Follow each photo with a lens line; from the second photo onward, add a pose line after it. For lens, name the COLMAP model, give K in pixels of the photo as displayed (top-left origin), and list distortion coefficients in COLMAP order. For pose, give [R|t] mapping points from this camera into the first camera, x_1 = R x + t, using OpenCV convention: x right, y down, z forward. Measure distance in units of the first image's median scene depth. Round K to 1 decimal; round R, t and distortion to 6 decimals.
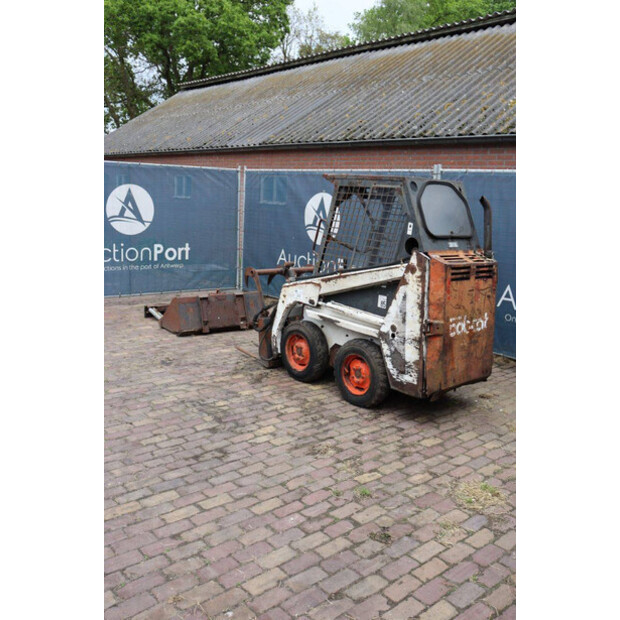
lens RADIAL K [[599.6, 0, 310.3], [0, 599.6, 290.1], [0, 0, 1]] dist [-0.151529, 0.215940]
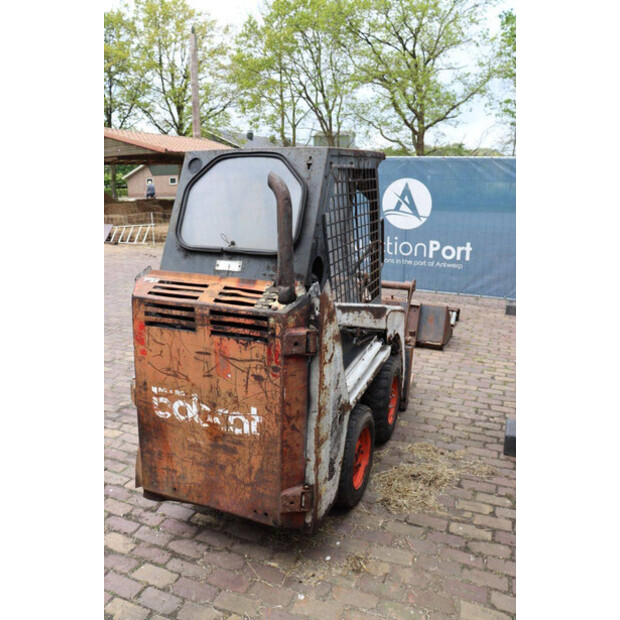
lens RADIAL K [[510.3, 0, 310.2], [0, 510.3, 295.0], [0, 0, 1]] dist [-0.164682, 0.128307]
pose [[0.452661, 0.158320, -0.877515, 0.696185], [-0.121323, 0.985895, 0.115290, -0.113796], [0.883391, 0.054276, 0.465484, 0.854340]]
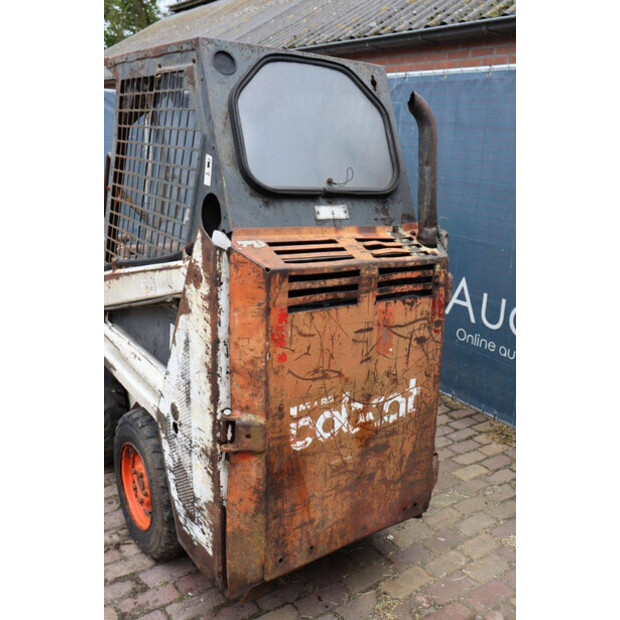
lens RADIAL K [[614.3, 0, 310.0], [0, 614.3, 297.1], [0, 0, 1]] dist [-0.076237, 0.007725]
pose [[0.995853, 0.032747, -0.084875, 0.264580], [-0.026056, 0.996551, 0.078780, -0.051732], [0.087162, -0.076242, 0.993272, 0.582511]]
